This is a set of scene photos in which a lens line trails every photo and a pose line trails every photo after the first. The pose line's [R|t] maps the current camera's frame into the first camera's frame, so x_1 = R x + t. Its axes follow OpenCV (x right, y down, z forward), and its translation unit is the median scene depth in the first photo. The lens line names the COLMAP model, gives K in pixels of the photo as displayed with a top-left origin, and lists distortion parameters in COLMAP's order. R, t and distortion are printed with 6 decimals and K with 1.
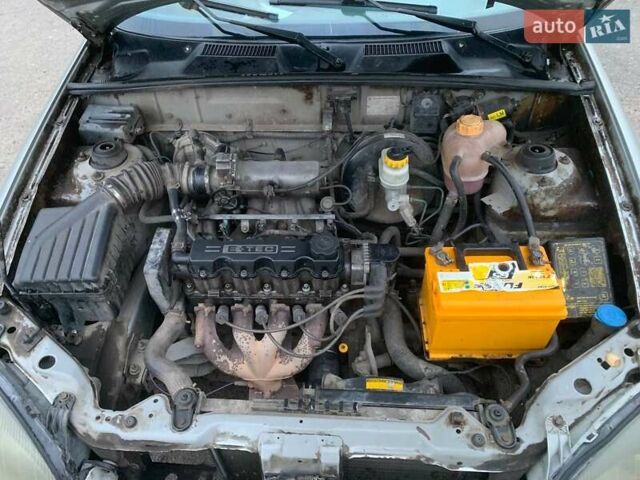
lens RADIAL K [[482.6, 0, 320.0], [0, 482.6, 240.0], [0, 0, 1]] dist [0.003890, 0.002332]
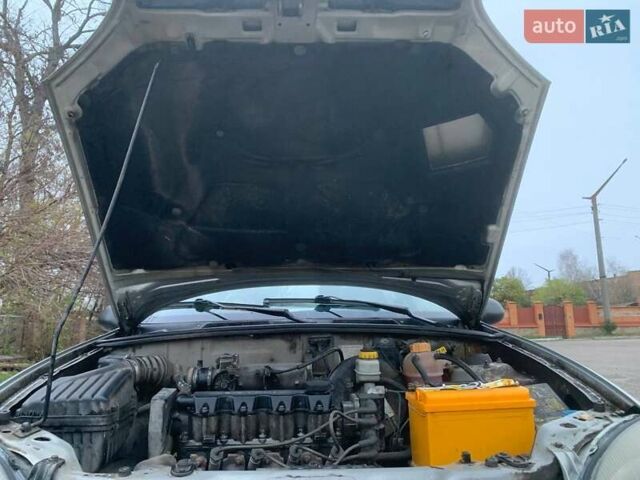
lens RADIAL K [[482.6, 0, 320.0], [0, 482.6, 240.0], [0, 0, 1]] dist [0.003890, 0.002332]
pose [[0.995311, 0.024734, 0.093513, -0.090981], [0.064025, 0.556209, -0.828573, 0.705429], [-0.072507, 0.830675, 0.552017, 0.073479]]
